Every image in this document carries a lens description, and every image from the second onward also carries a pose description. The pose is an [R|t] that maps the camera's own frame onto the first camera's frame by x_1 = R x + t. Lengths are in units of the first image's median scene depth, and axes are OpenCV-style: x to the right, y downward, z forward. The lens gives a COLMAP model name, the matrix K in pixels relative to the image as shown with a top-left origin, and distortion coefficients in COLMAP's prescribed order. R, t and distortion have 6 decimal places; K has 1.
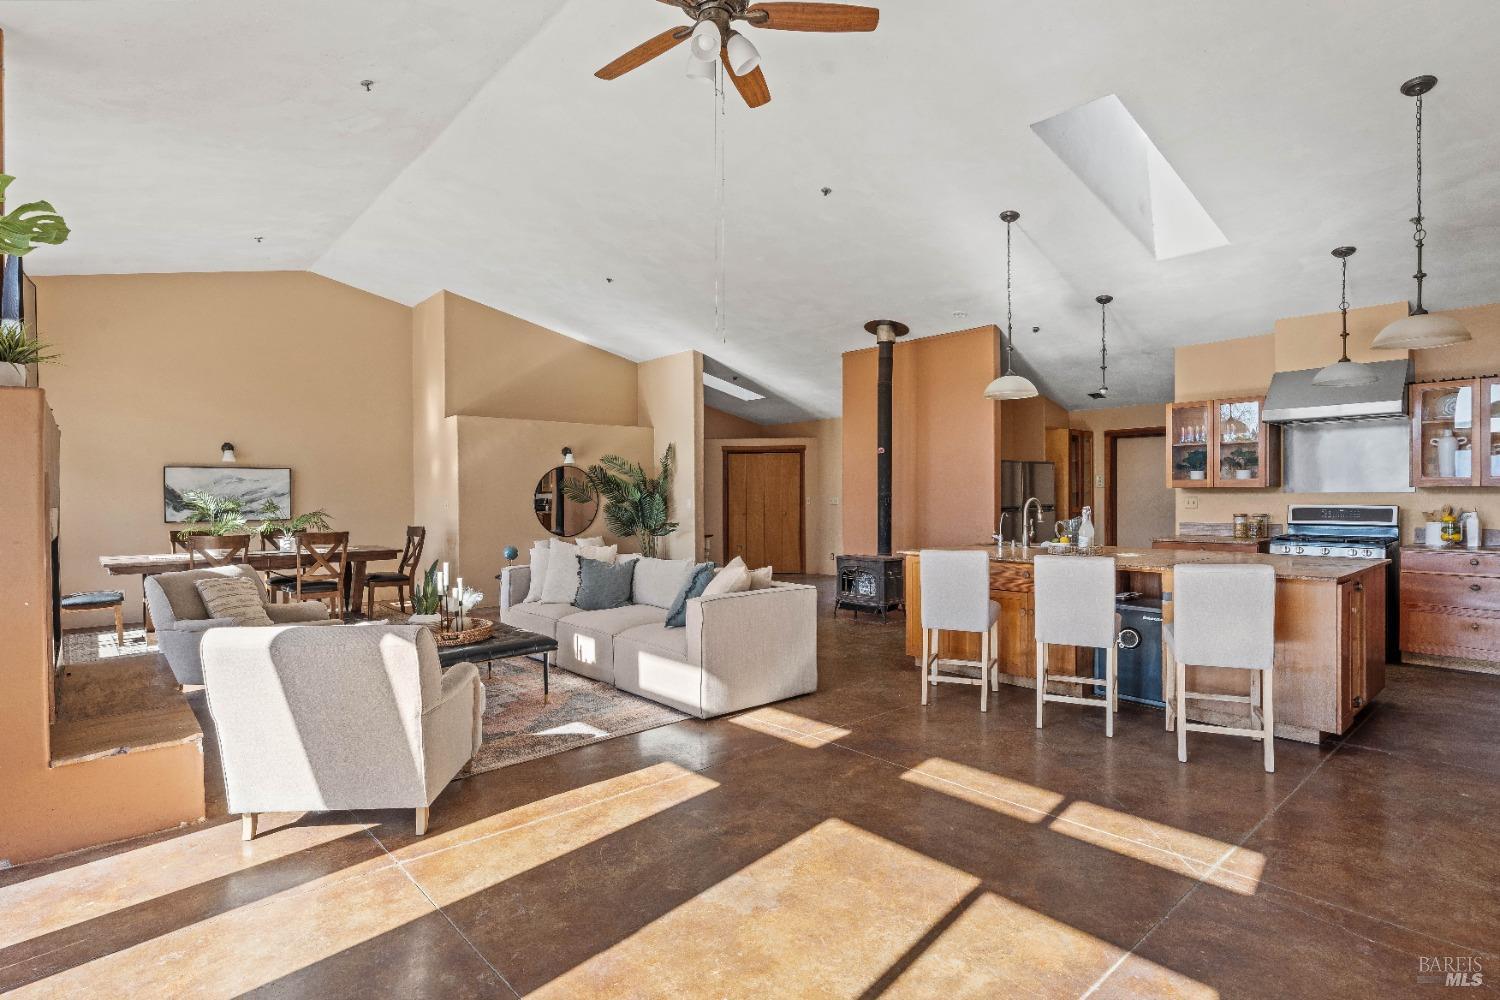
lens RADIAL K [[765.0, 0, 750.0], [0, 765.0, 500.0], [0, 0, 1]] dist [0.000177, -0.000002]
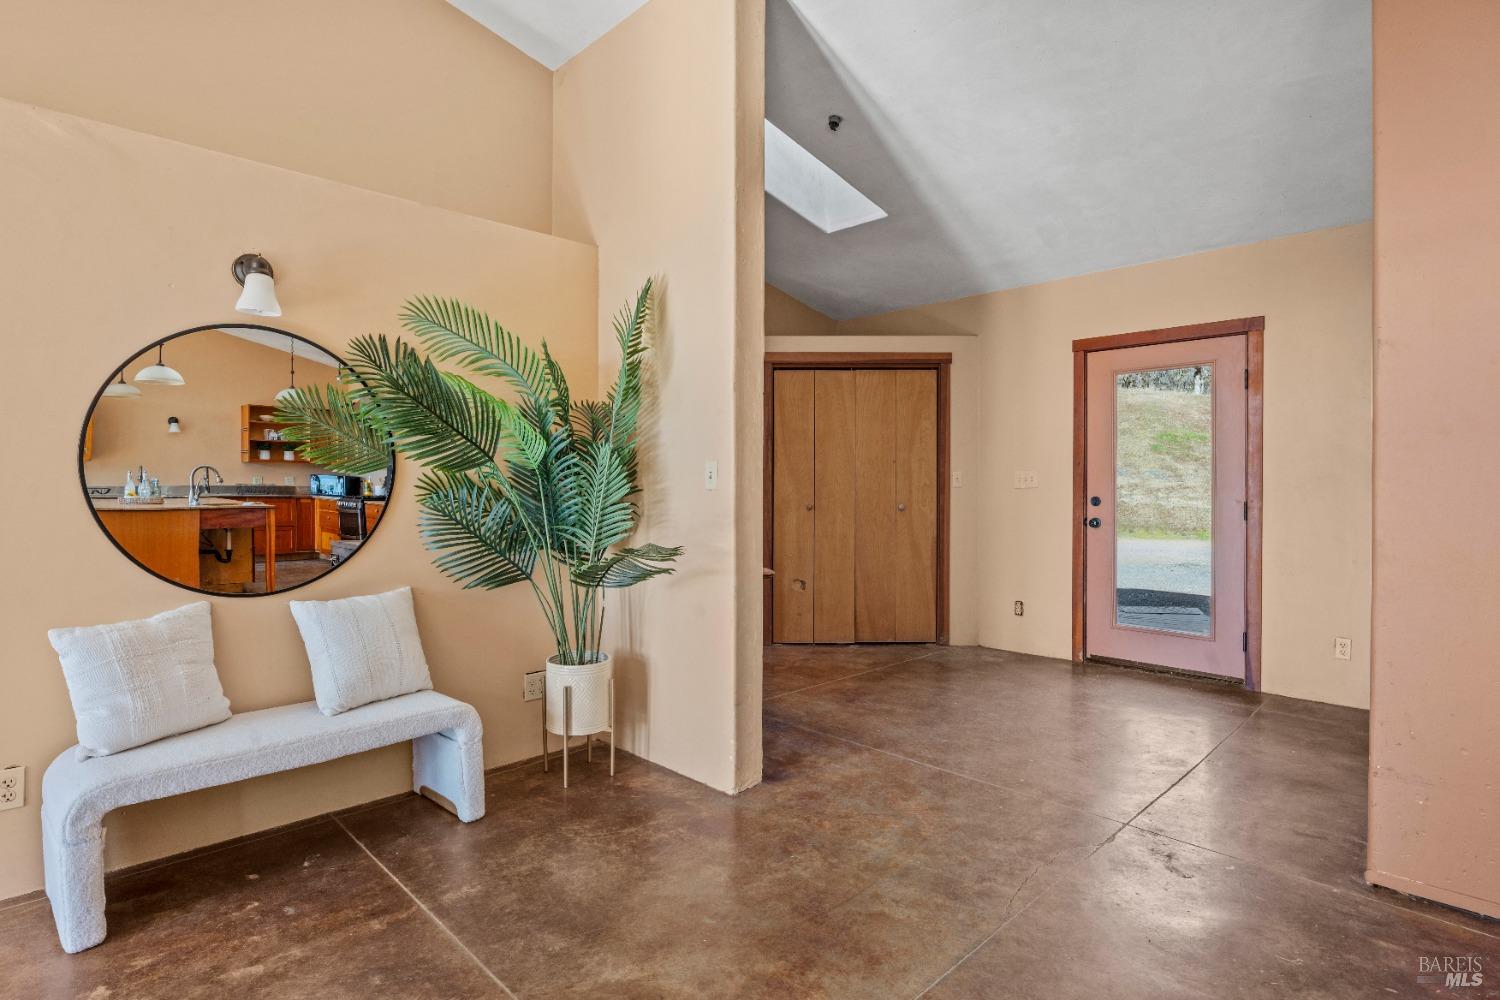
lens RADIAL K [[772.1, 0, 750.0], [0, 772.1, 500.0], [0, 0, 1]] dist [-0.000544, -0.000053]
pose [[0.999077, 0.006294, 0.042492, -0.075621], [-0.007055, 0.999817, 0.017775, 0.008136], [-0.042373, -0.018058, 0.998939, 0.685495]]
